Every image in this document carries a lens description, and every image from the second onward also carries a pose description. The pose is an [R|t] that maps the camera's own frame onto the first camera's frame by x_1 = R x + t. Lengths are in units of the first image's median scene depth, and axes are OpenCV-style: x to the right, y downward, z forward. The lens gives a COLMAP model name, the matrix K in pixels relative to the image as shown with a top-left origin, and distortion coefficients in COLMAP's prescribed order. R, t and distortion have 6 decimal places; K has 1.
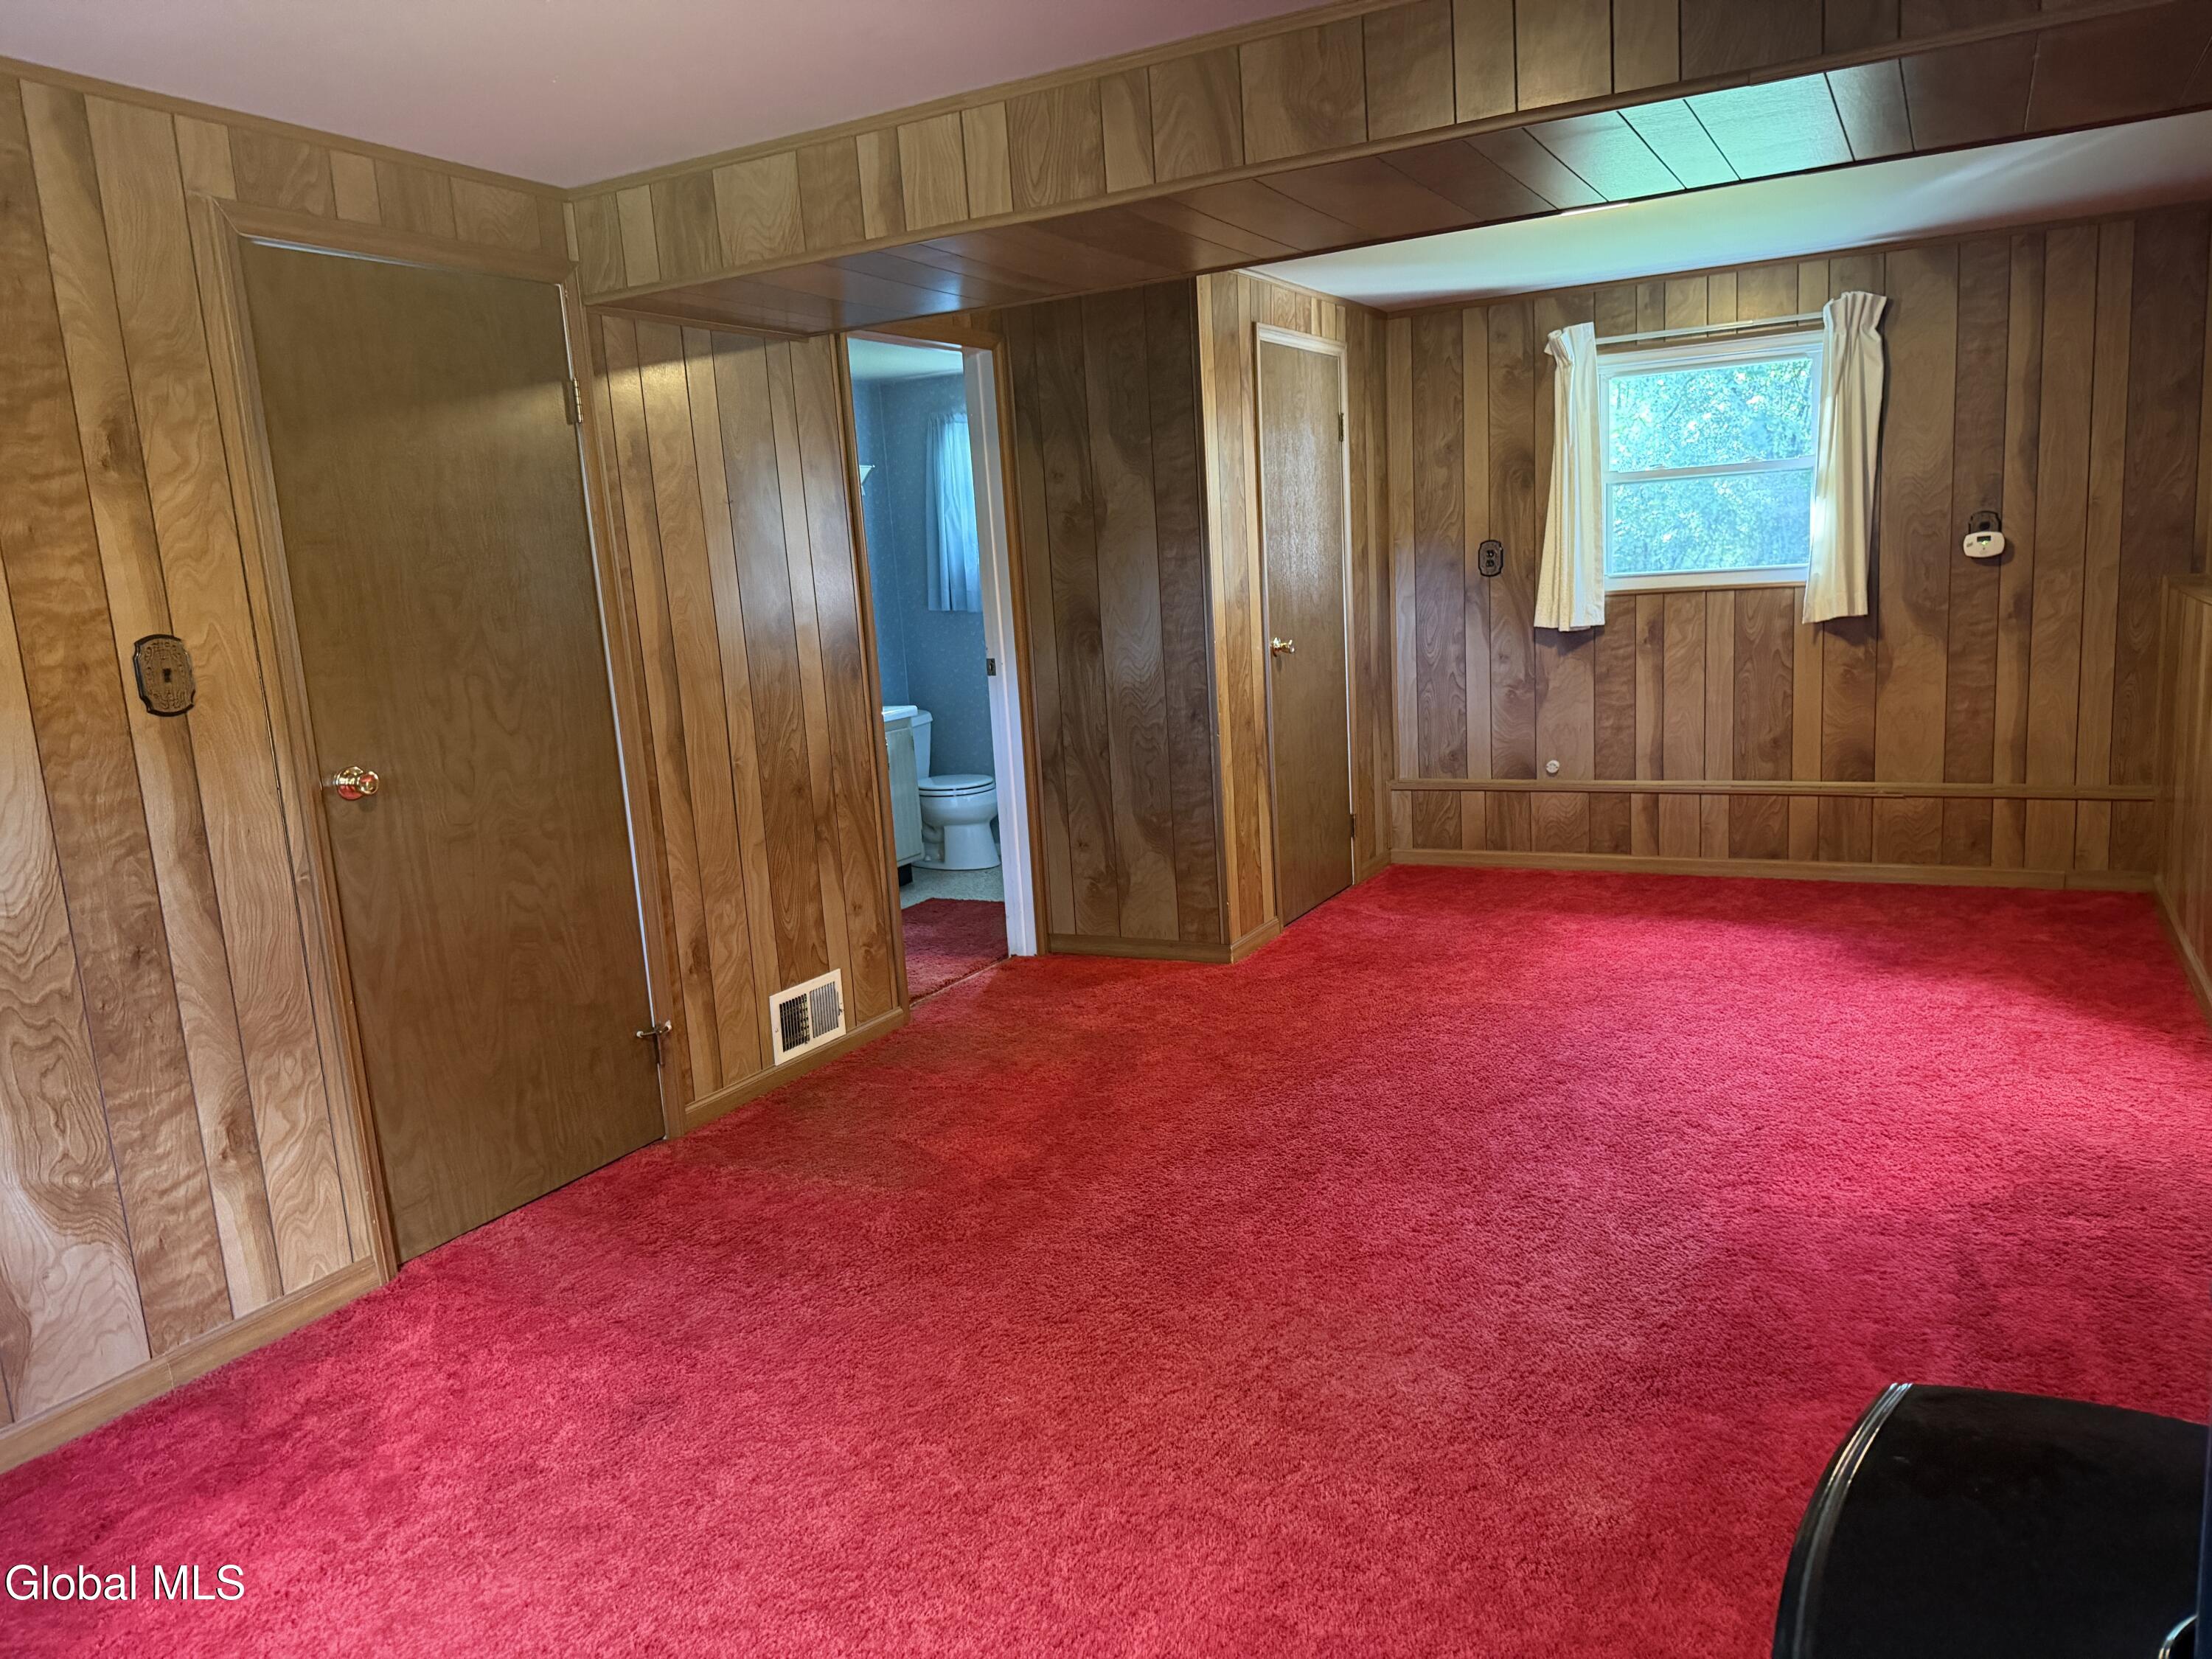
lens RADIAL K [[1542.9, 0, 1100.0], [0, 1542.9, 838.8], [0, 0, 1]] dist [0.021457, -0.031802]
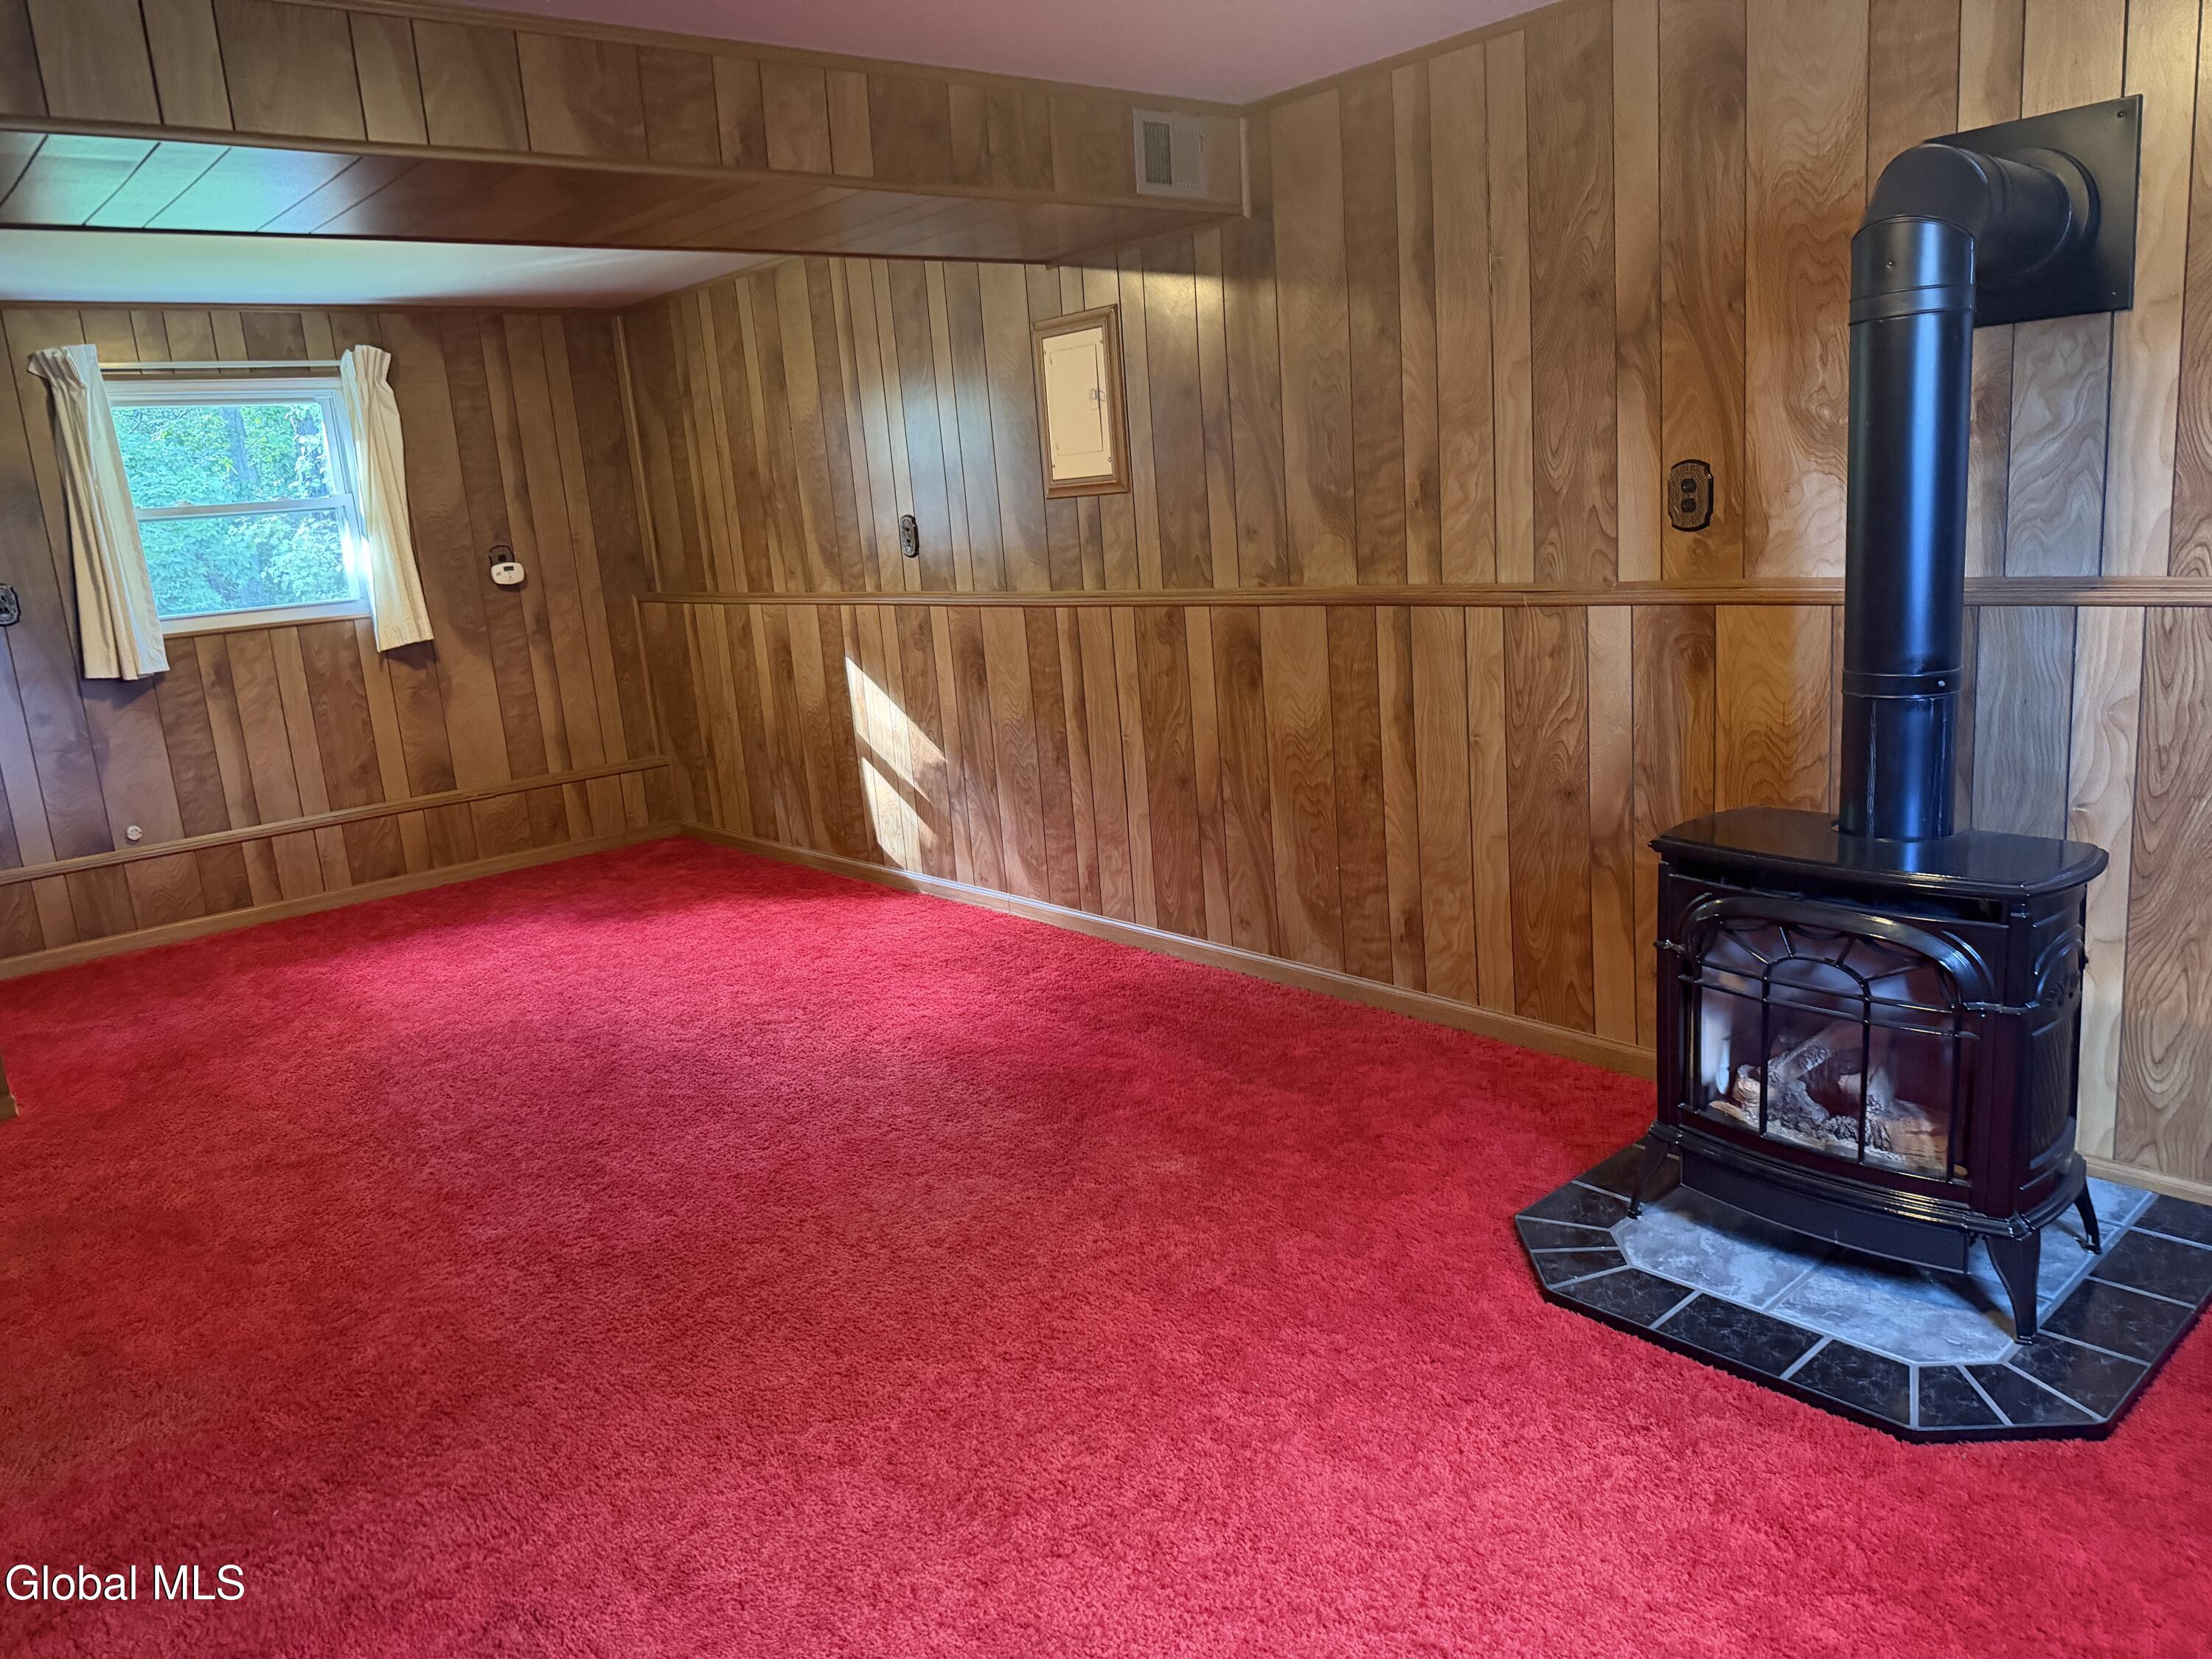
lens RADIAL K [[1542.9, 0, 1102.0], [0, 1542.9, 838.6], [0, 0, 1]] dist [0.021457, -0.031802]
pose [[0.346597, -0.171848, 0.922138, -0.412125], [0.217872, 0.970938, 0.099052, -0.012823], [-0.912361, 0.166577, 0.373965, 0.187913]]
